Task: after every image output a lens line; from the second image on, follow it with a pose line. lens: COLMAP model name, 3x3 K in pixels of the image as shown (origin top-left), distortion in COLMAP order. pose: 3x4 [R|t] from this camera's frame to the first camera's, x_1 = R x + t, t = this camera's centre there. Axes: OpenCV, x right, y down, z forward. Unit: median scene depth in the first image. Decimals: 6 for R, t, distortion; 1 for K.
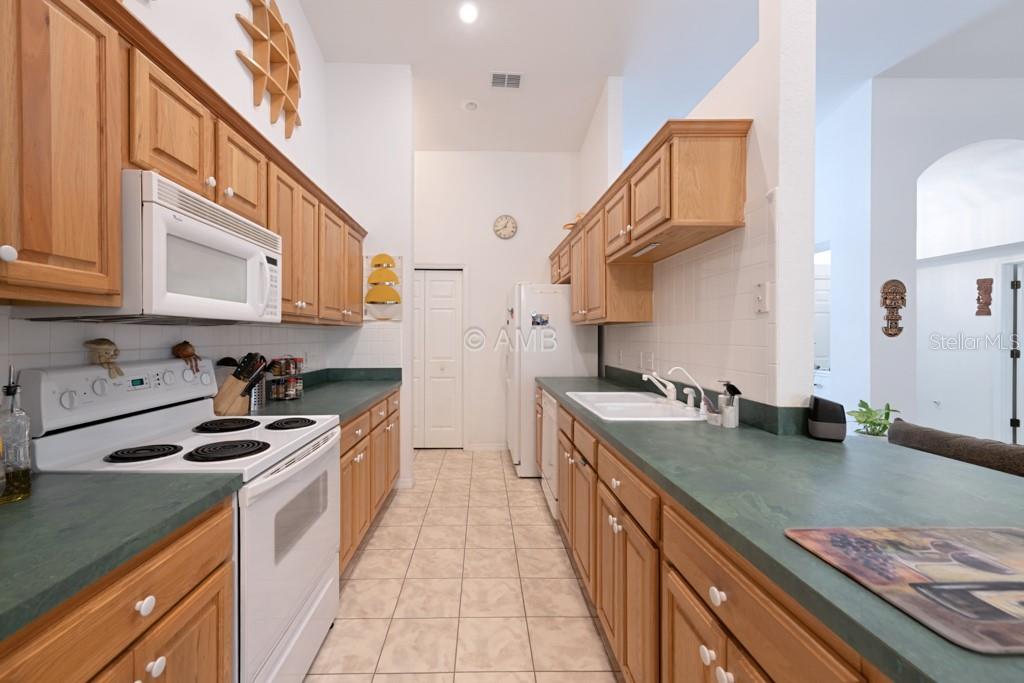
lens RADIAL K [[415.9, 0, 504.4], [0, 415.9, 342.6], [0, 0, 1]] dist [0.014632, 0.000213]
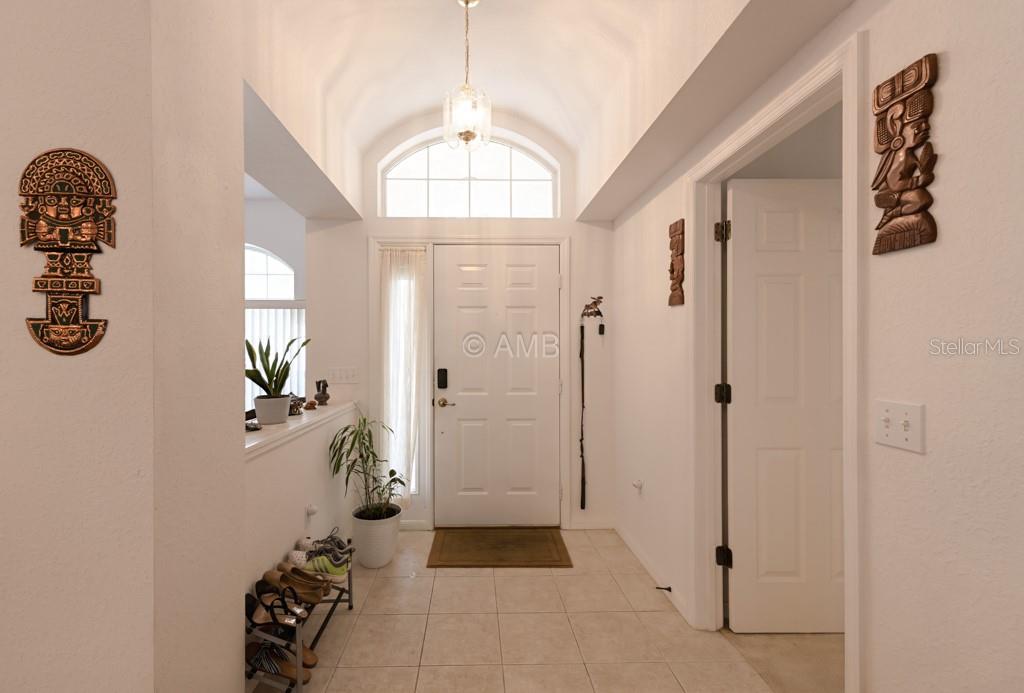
lens RADIAL K [[415.9, 0, 472.7], [0, 415.9, 352.4], [0, 0, 1]] dist [0.014632, 0.000213]
pose [[0.999846, 0.004360, -0.016993, 1.197912], [-0.004468, 0.999970, -0.006331, -0.014252], [0.016965, 0.006406, 0.999836, 0.724005]]
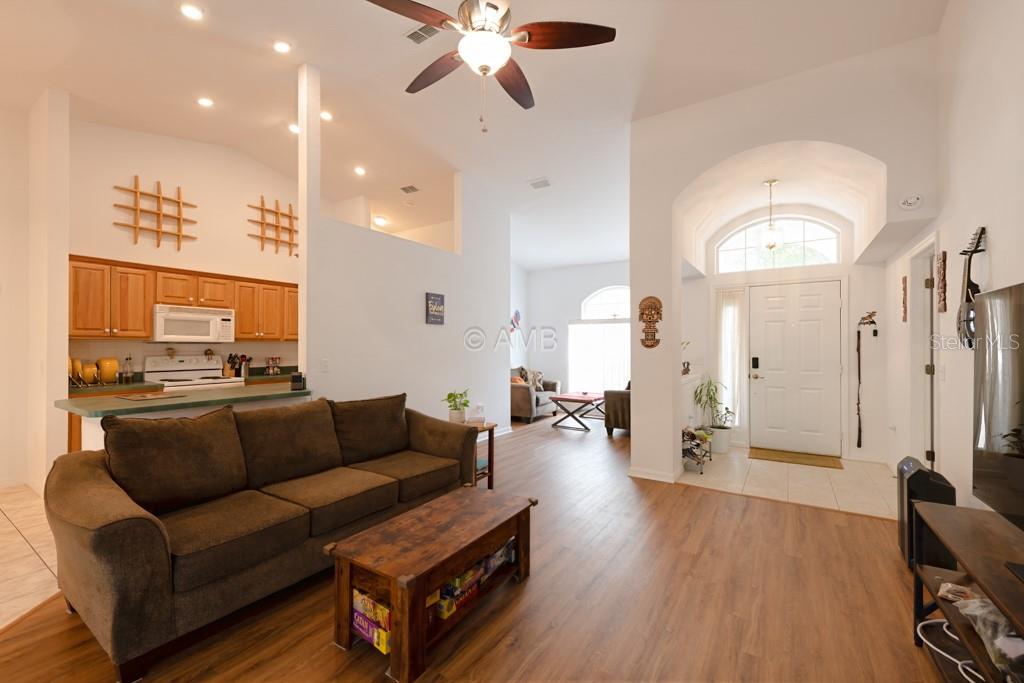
lens RADIAL K [[418.9, 0, 516.9], [0, 418.9, 349.4], [0, 0, 1]] dist [0.015044, -0.000027]
pose [[0.832308, 0.004502, -0.554296, 1.245140], [-0.007667, 0.999965, -0.003392, -0.003483], [0.554261, 0.007073, 0.832313, -0.119074]]
